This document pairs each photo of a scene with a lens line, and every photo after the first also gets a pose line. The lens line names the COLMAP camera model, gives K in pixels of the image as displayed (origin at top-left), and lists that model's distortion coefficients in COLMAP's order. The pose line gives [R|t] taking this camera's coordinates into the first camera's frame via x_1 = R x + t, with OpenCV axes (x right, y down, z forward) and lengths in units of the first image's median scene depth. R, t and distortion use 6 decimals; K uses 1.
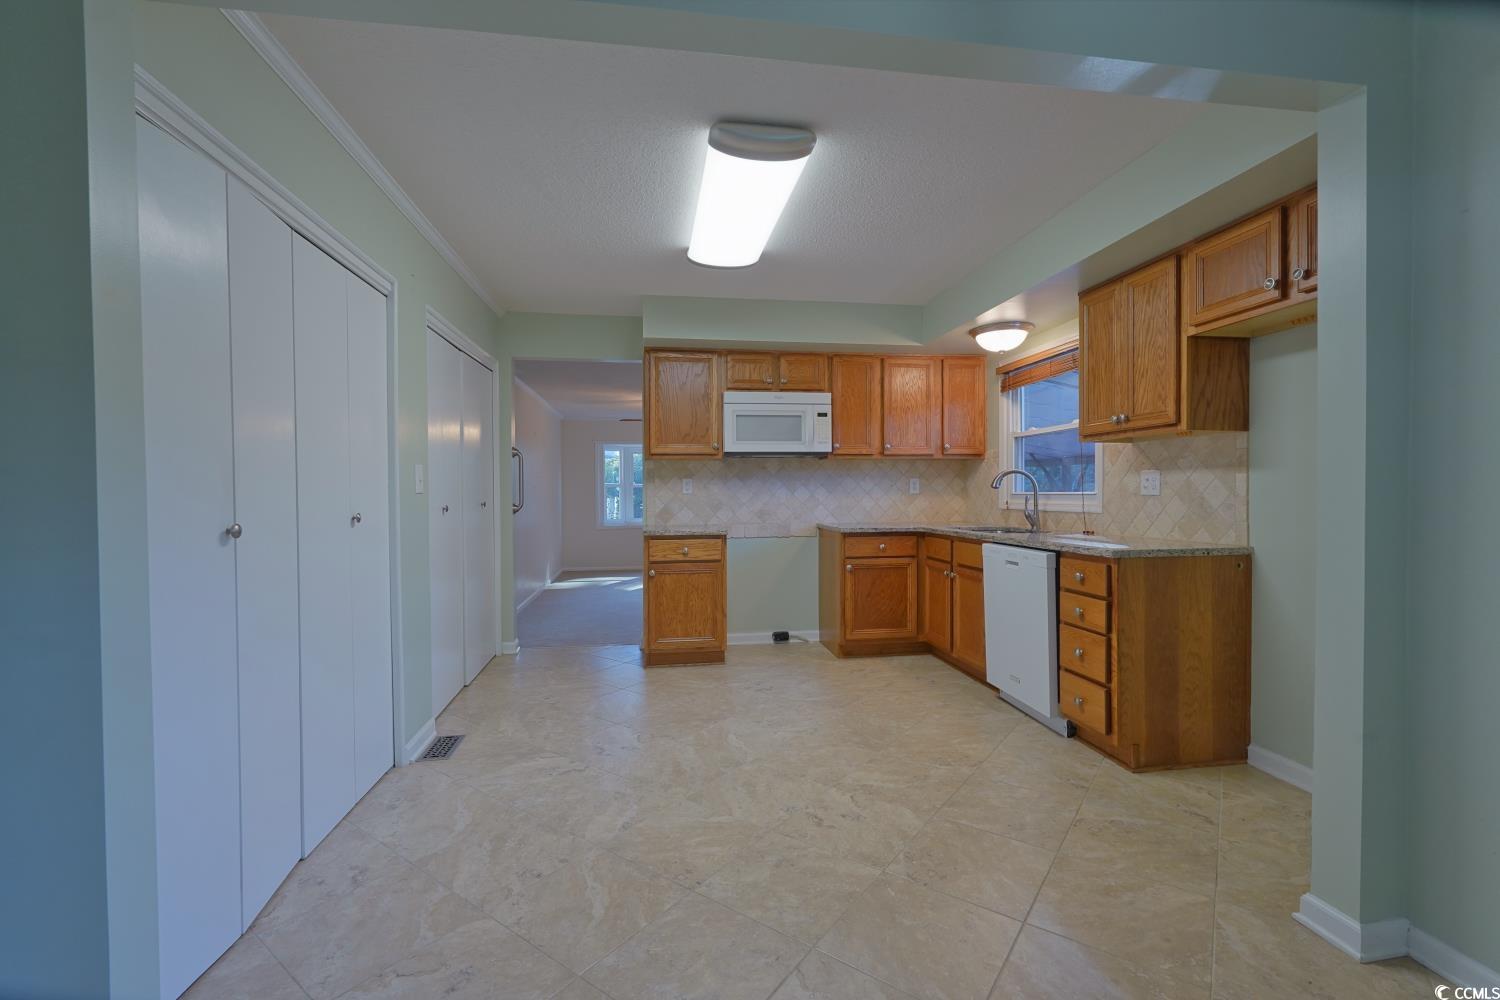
lens RADIAL K [[659.6, 0, 751.0], [0, 659.6, 500.7], [0, 0, 1]] dist [0.002783, 0.001088]
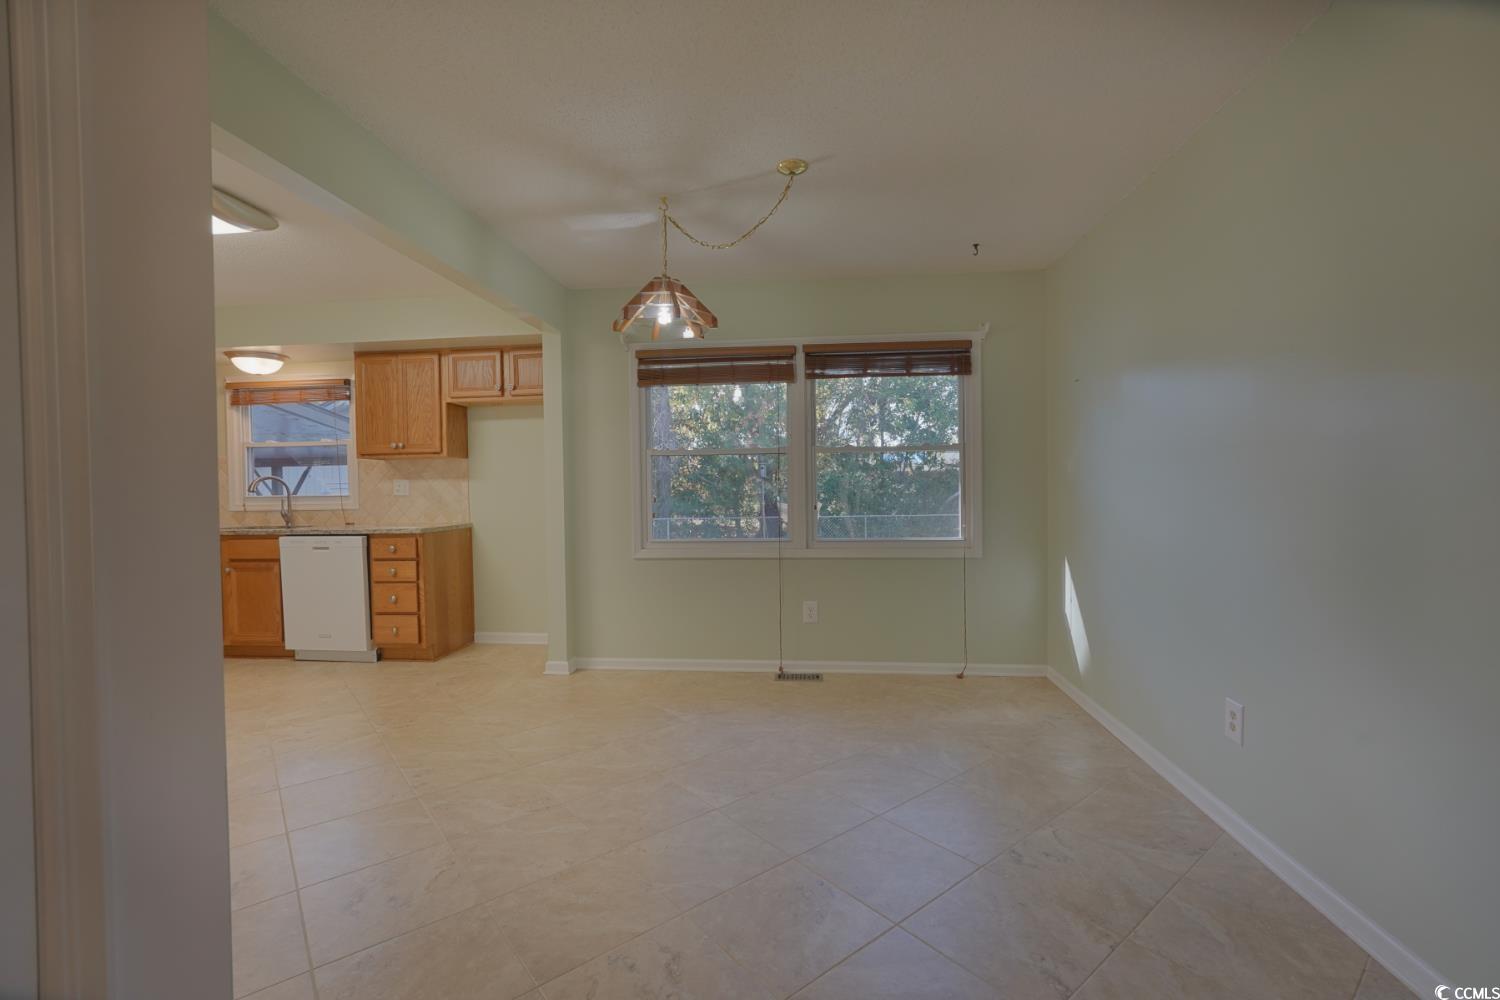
lens RADIAL K [[659.6, 0, 750.4], [0, 659.6, 497.7], [0, 0, 1]] dist [0.002783, 0.001088]
pose [[0.255997, -0.015114, 0.966559, -0.772815], [0.027053, 0.999598, 0.008465, 0.006257], [-0.966299, 0.023982, 0.256303, -0.194822]]
